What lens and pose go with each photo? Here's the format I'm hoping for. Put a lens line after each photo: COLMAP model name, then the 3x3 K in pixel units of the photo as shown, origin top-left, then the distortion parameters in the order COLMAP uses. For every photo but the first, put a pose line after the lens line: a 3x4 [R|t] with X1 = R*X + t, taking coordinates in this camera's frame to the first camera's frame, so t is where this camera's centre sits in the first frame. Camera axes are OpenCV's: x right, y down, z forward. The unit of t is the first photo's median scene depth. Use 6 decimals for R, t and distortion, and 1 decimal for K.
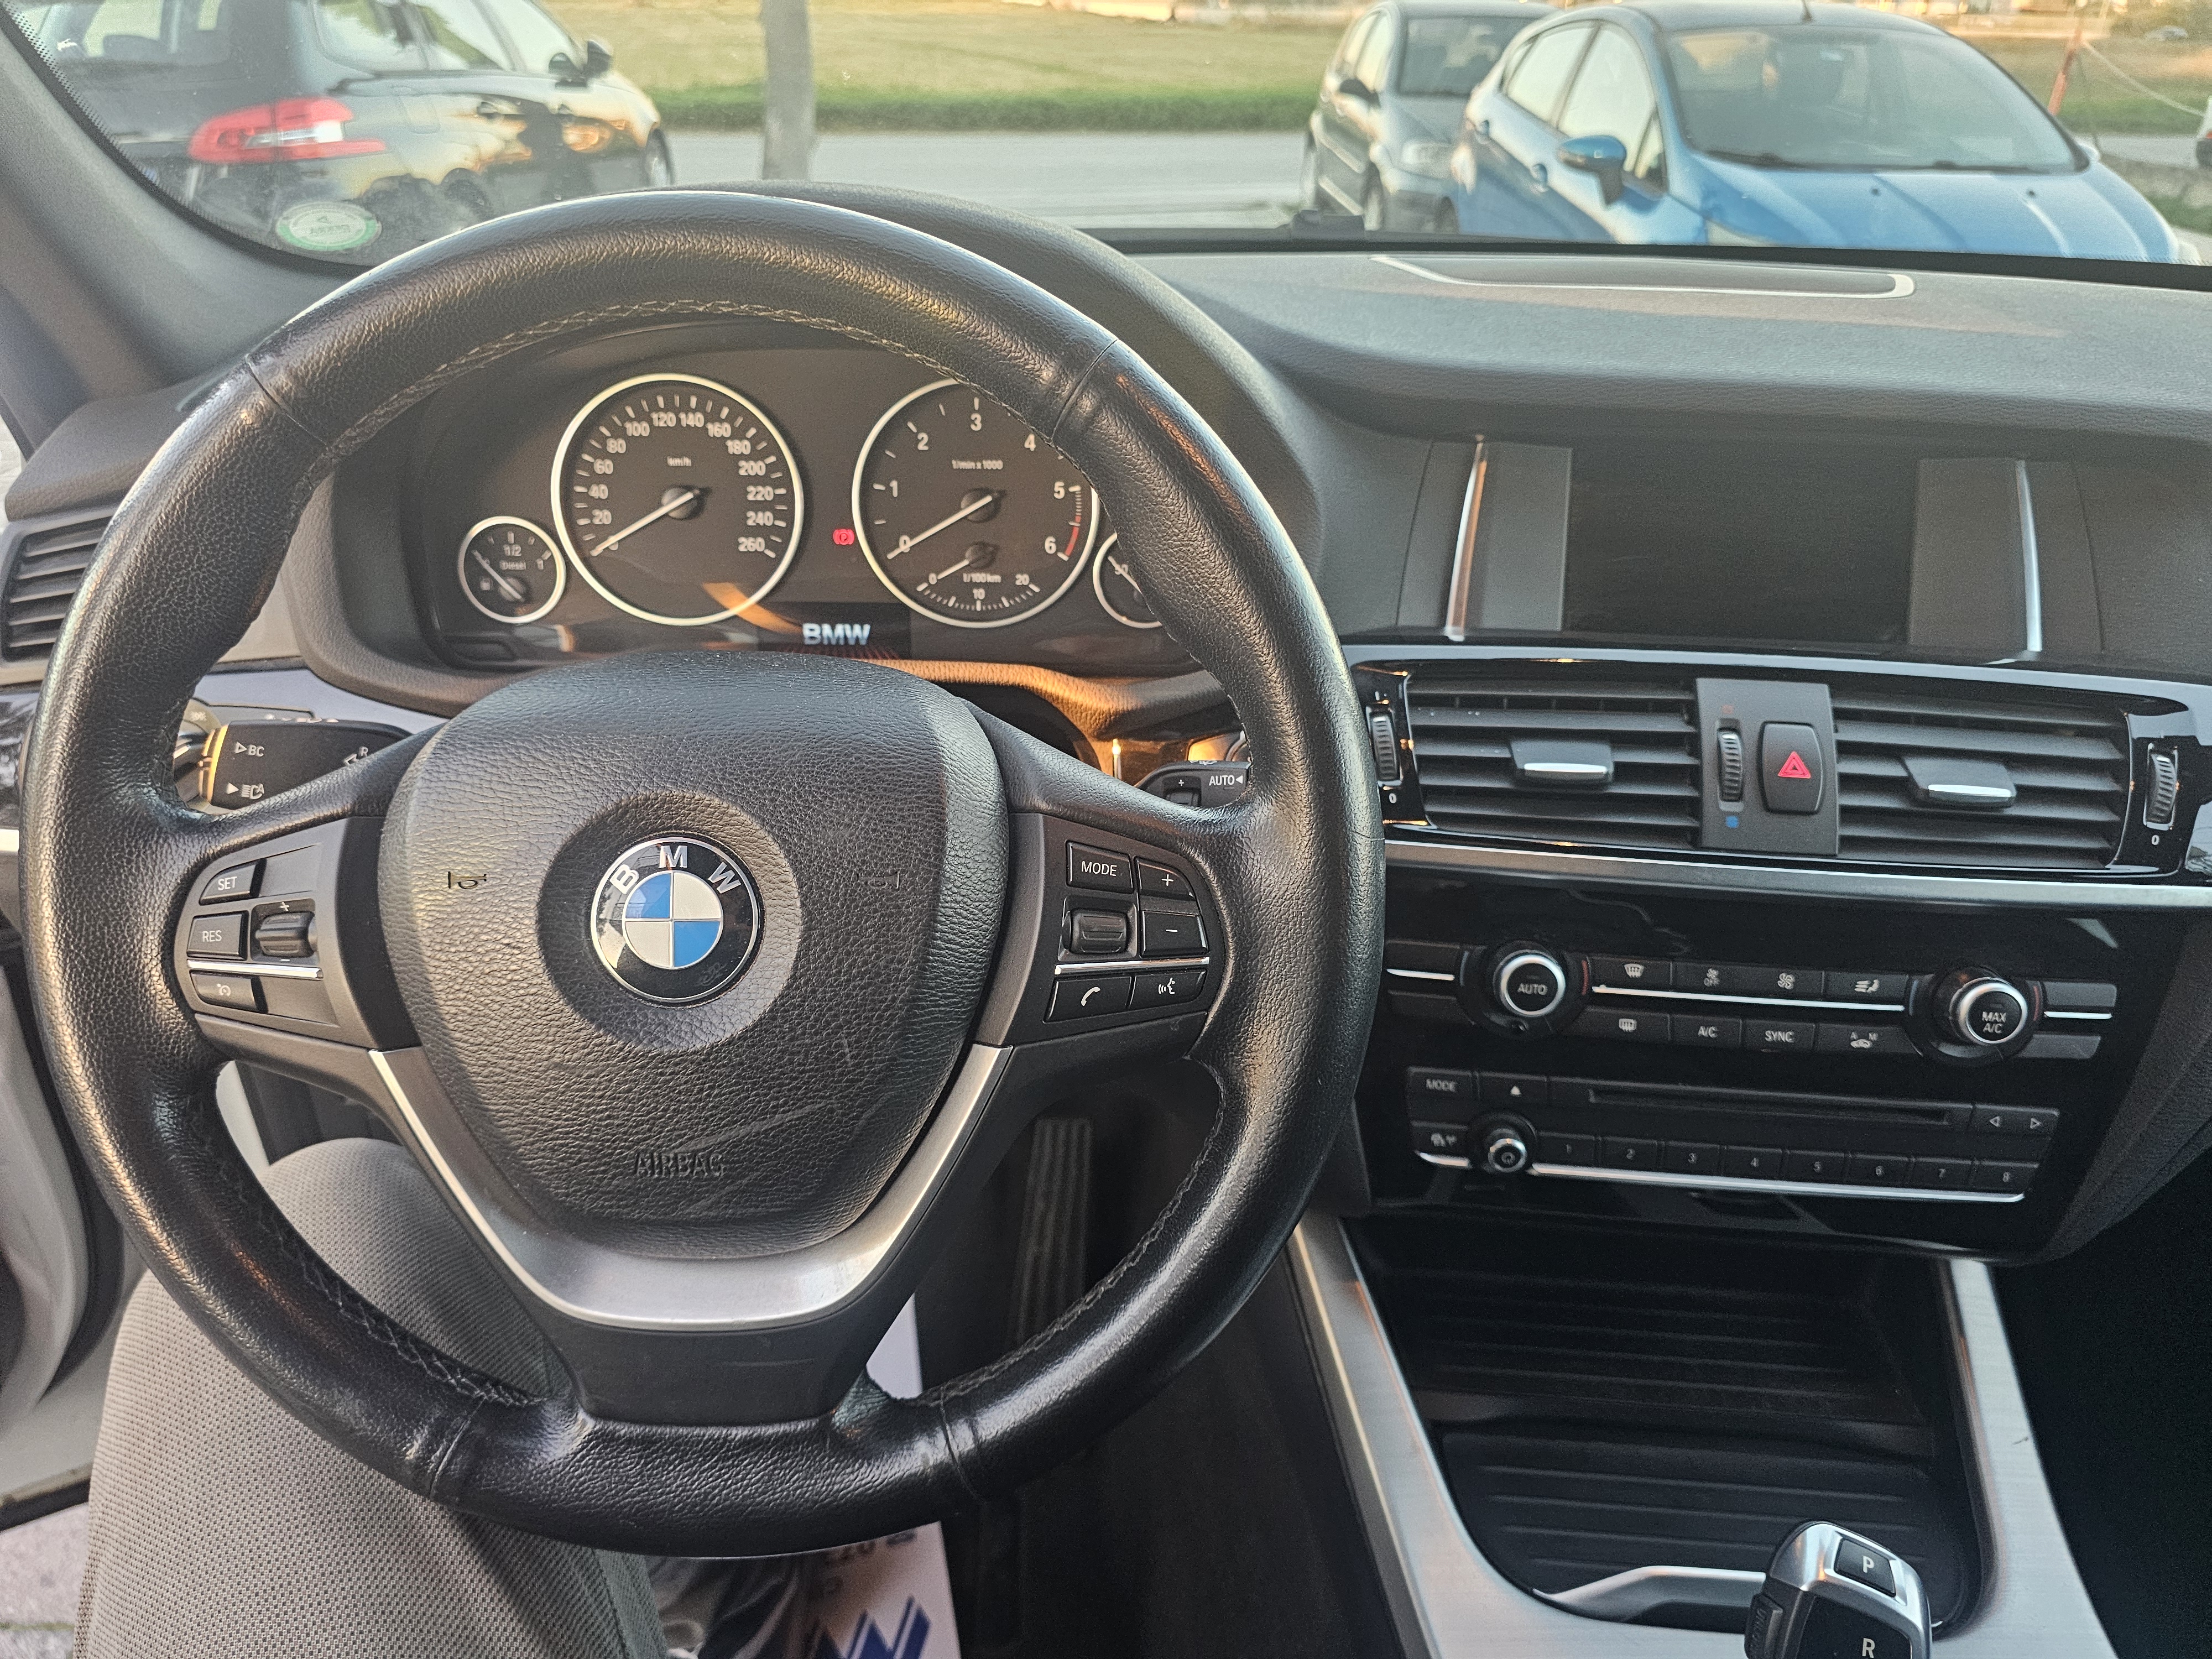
lens RADIAL K [[1469.2, 0, 1103.4], [0, 1469.2, 814.4], [0, 0, 1]] dist [0.042091, -0.059504]
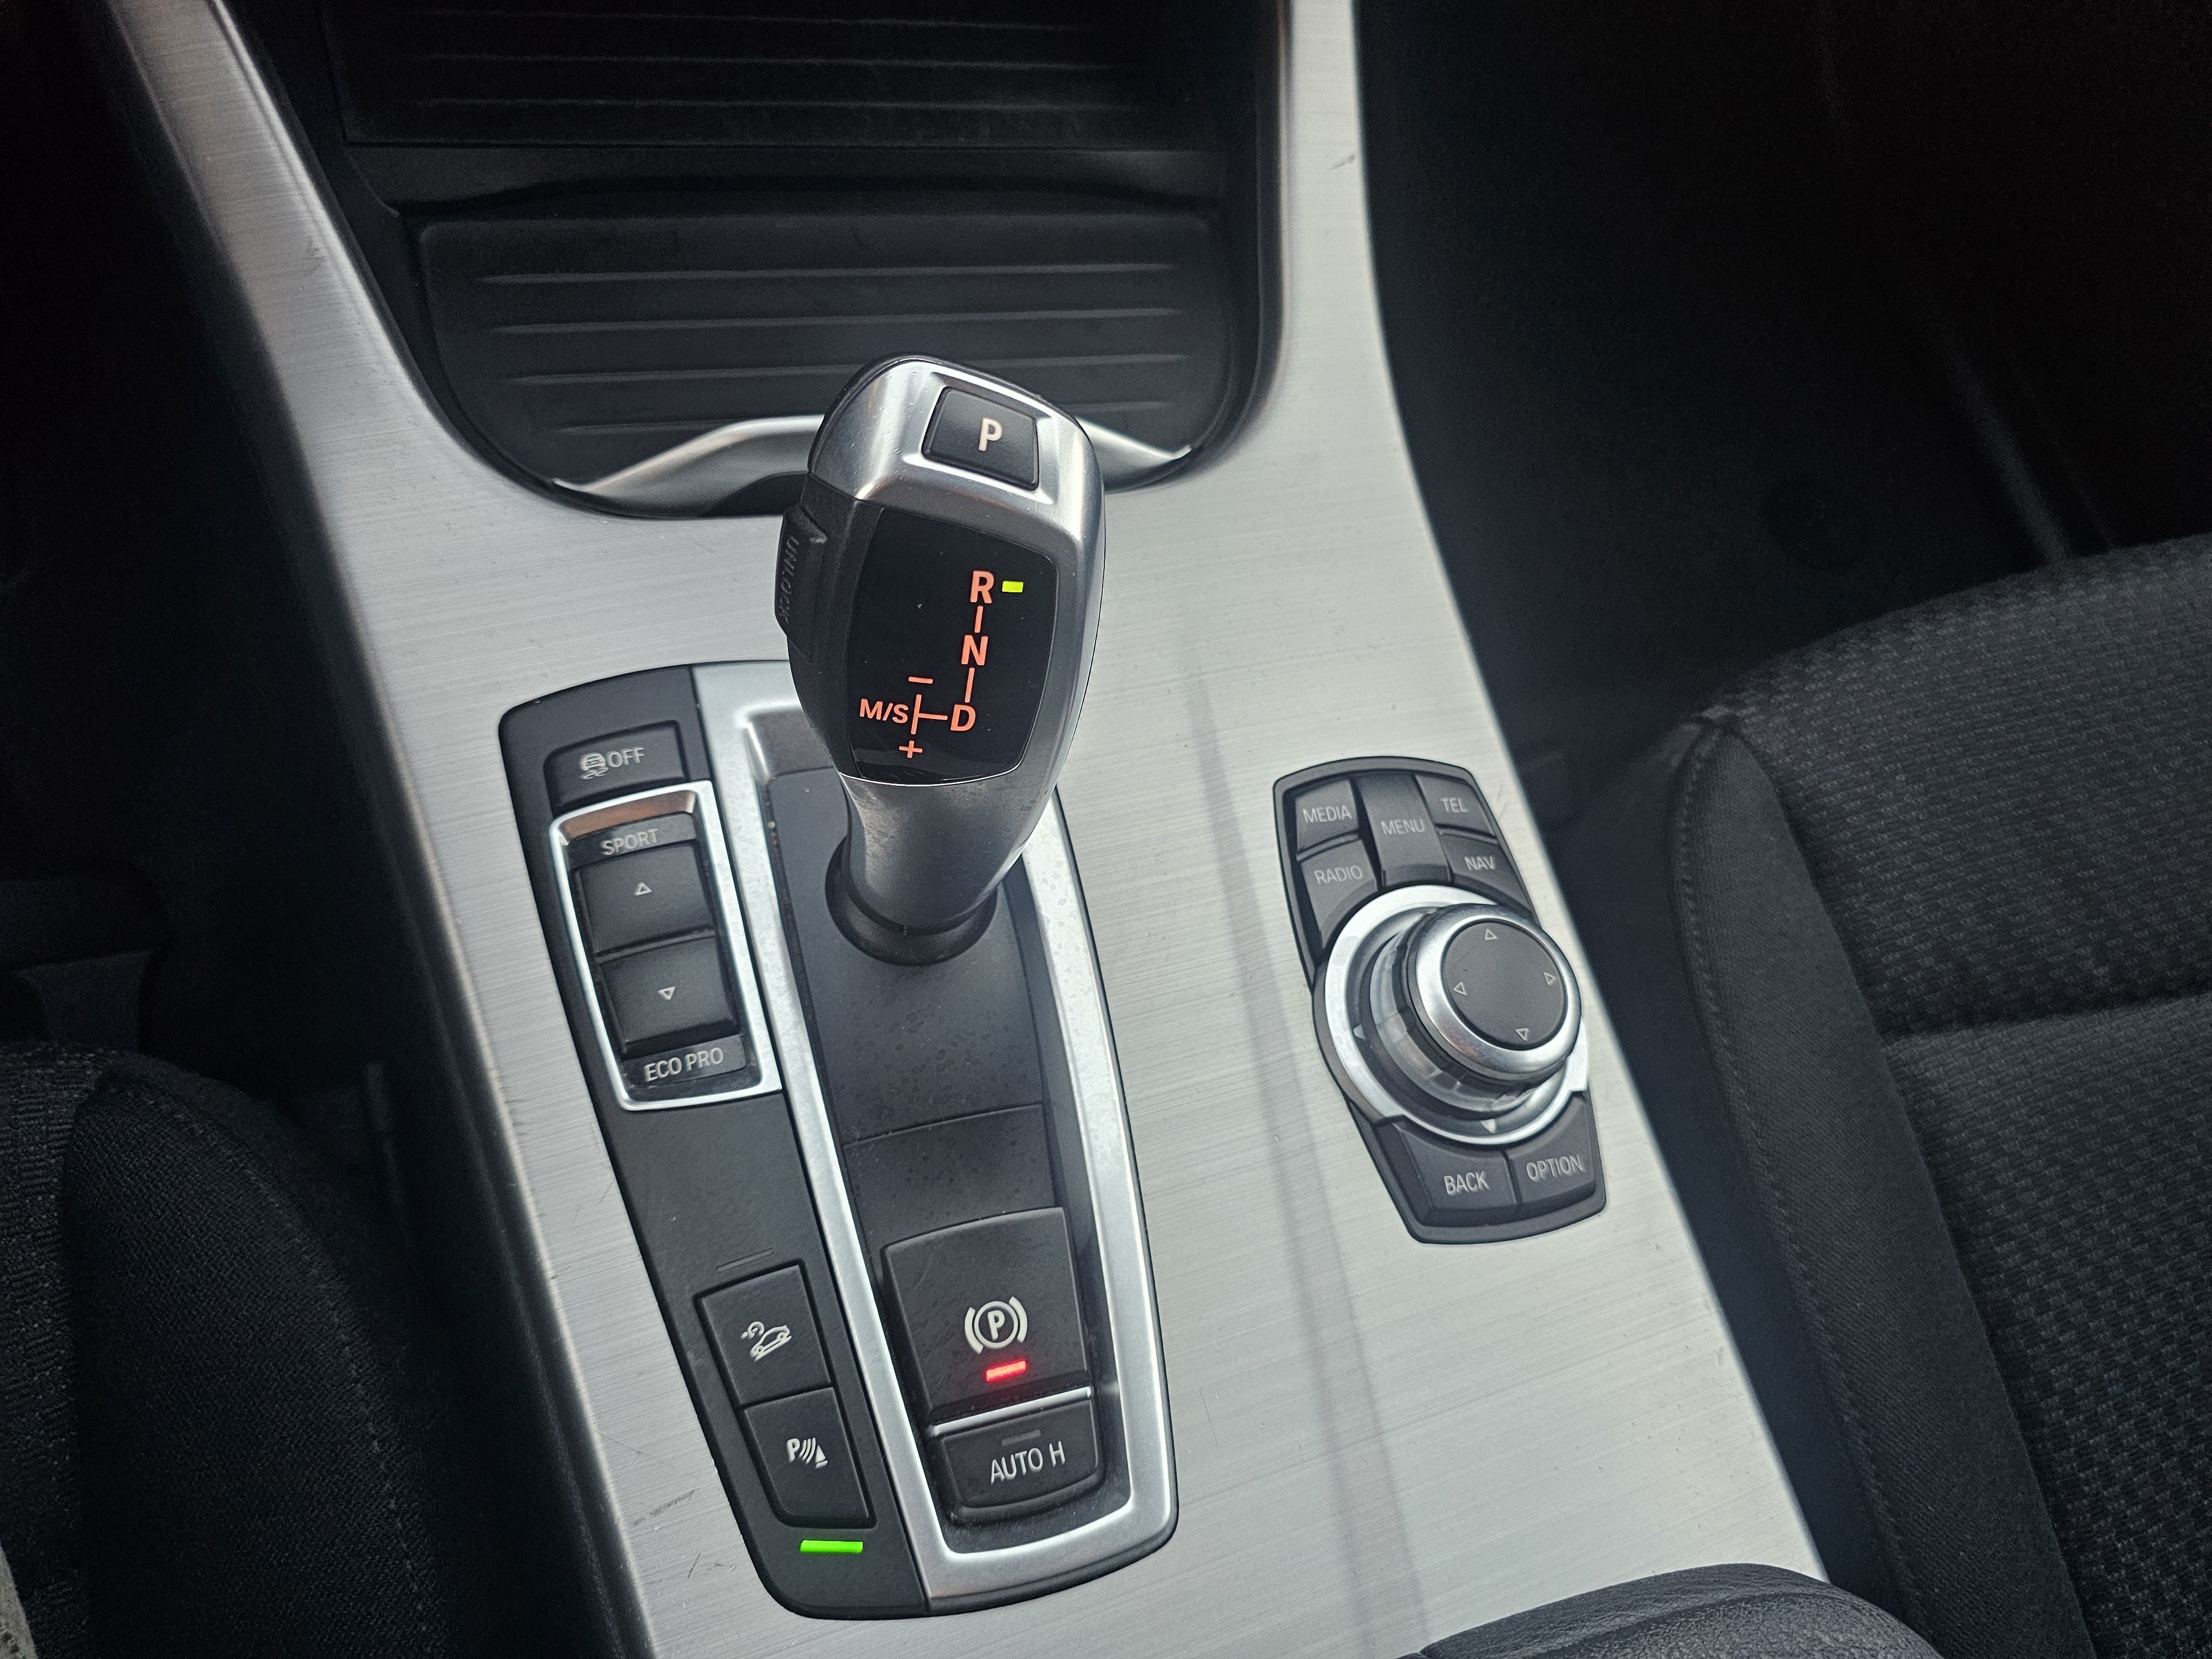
lens RADIAL K [[1476.8, 0, 1116.1], [0, 1476.8, 820.1], [0, 0, 1]] dist [0.063584, -0.064462]
pose [[0.933632, -0.205908, 0.293144, 0.301486], [-0.059788, 0.717264, 0.694232, 0.200582], [-0.353210, -0.665684, 0.657349, 0.451500]]
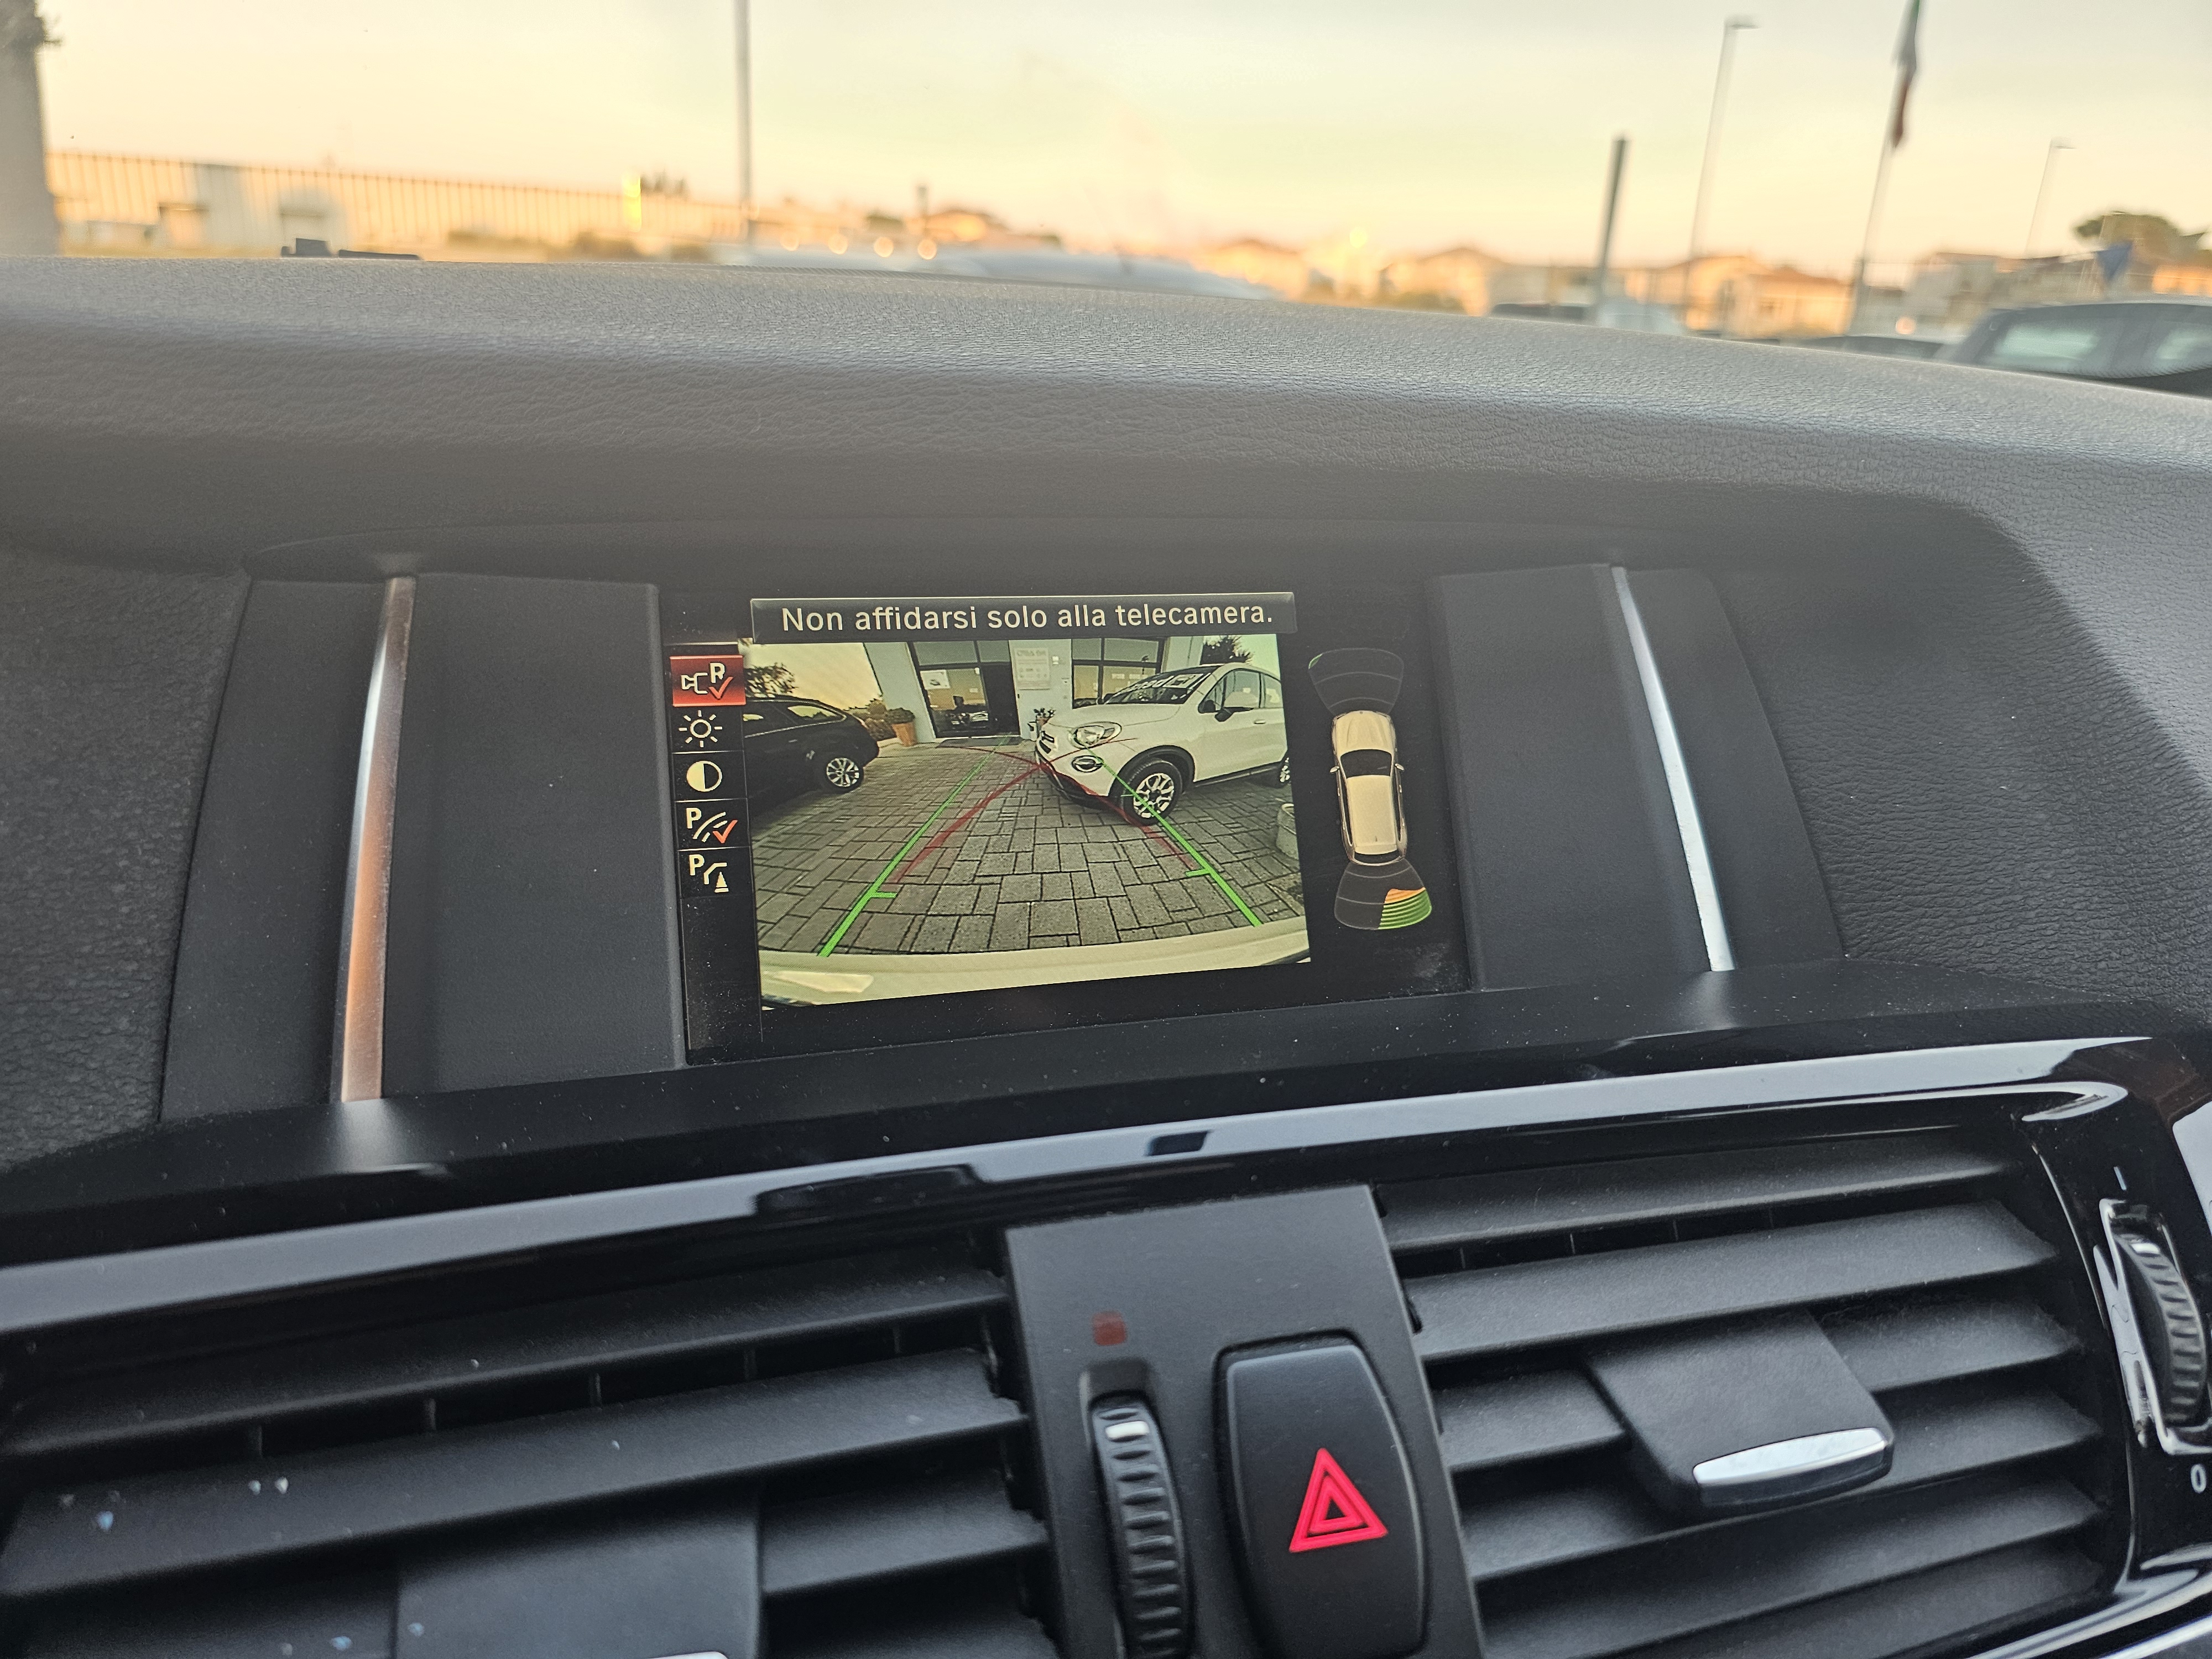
lens RADIAL K [[1480.9, 0, 1108.8], [0, 1480.9, 810.2], [0, 0, 1]] dist [0.064263, -0.067004]
pose [[0.928967, -0.091251, 0.358739, 0.317199], [0.146397, 0.980694, -0.129645, -0.136737], [-0.339983, 0.172954, 0.924391, 0.684670]]
